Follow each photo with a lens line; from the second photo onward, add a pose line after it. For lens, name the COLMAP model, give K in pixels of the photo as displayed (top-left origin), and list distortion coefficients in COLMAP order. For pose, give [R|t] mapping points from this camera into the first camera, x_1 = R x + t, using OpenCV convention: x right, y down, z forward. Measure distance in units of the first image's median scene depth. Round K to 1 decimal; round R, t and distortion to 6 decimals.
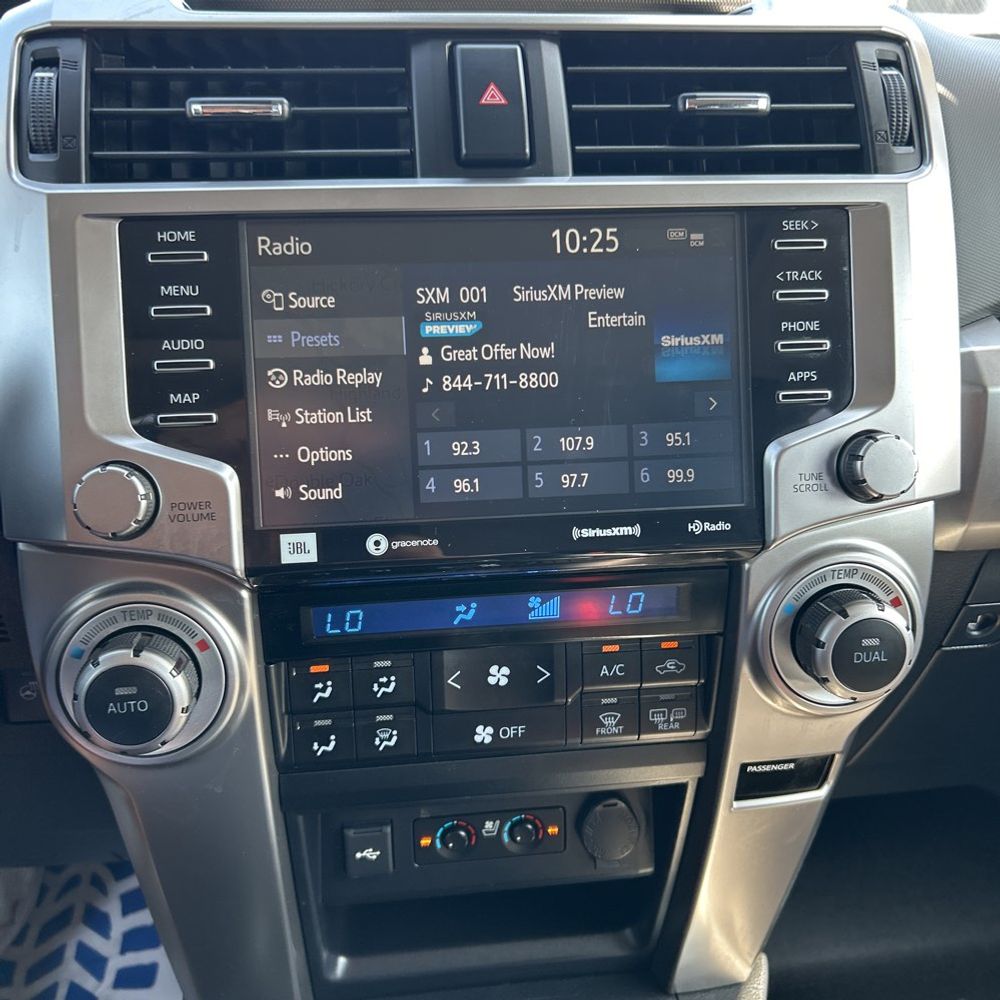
lens RADIAL K [[994.2, 0, 500.0], [0, 994.2, 500.0], [0, 0, 1]] dist [0.062736, -0.110505]
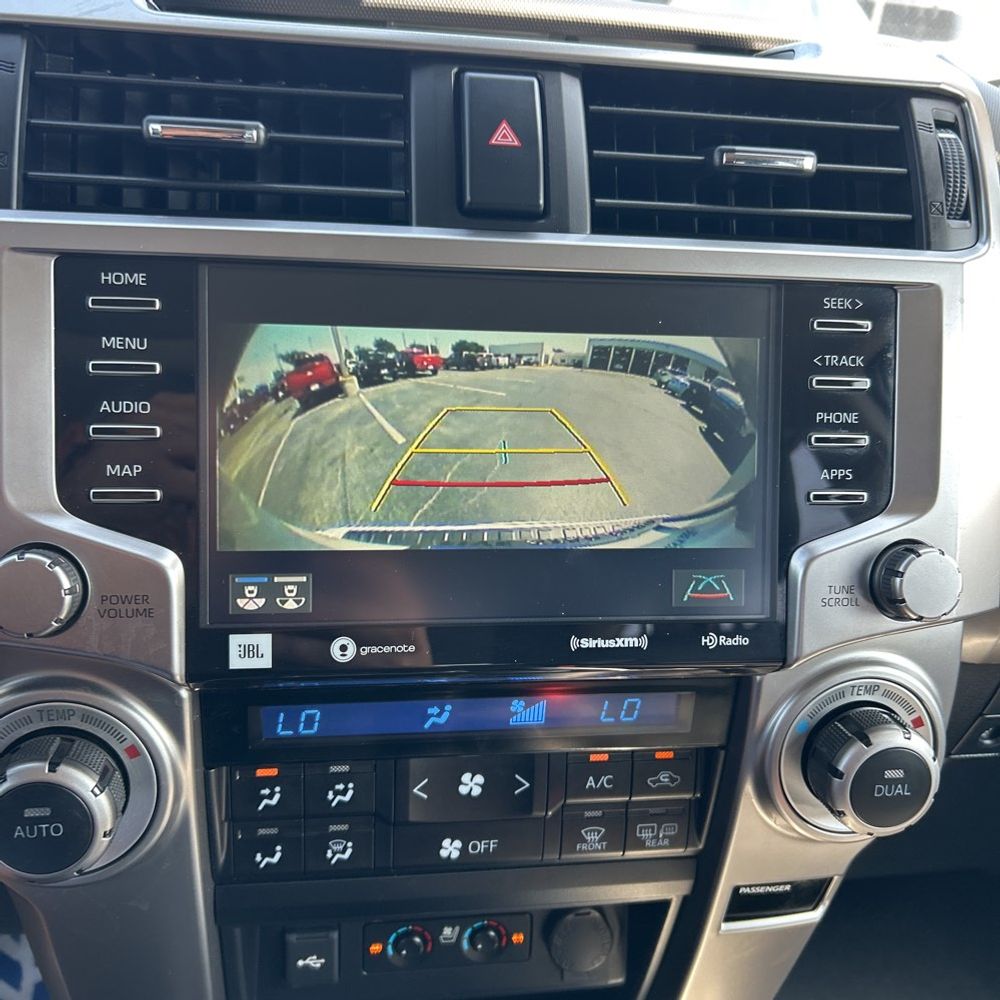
lens RADIAL K [[1007.9, 0, 498.9], [0, 1007.9, 506.4], [0, 0, 1]] dist [0.010627, -0.020798]
pose [[0.997632, 0.049429, 0.047826, -0.036145], [-0.049813, 0.998735, 0.006872, -0.086636], [-0.047426, -0.009238, 0.998832, 0.124813]]
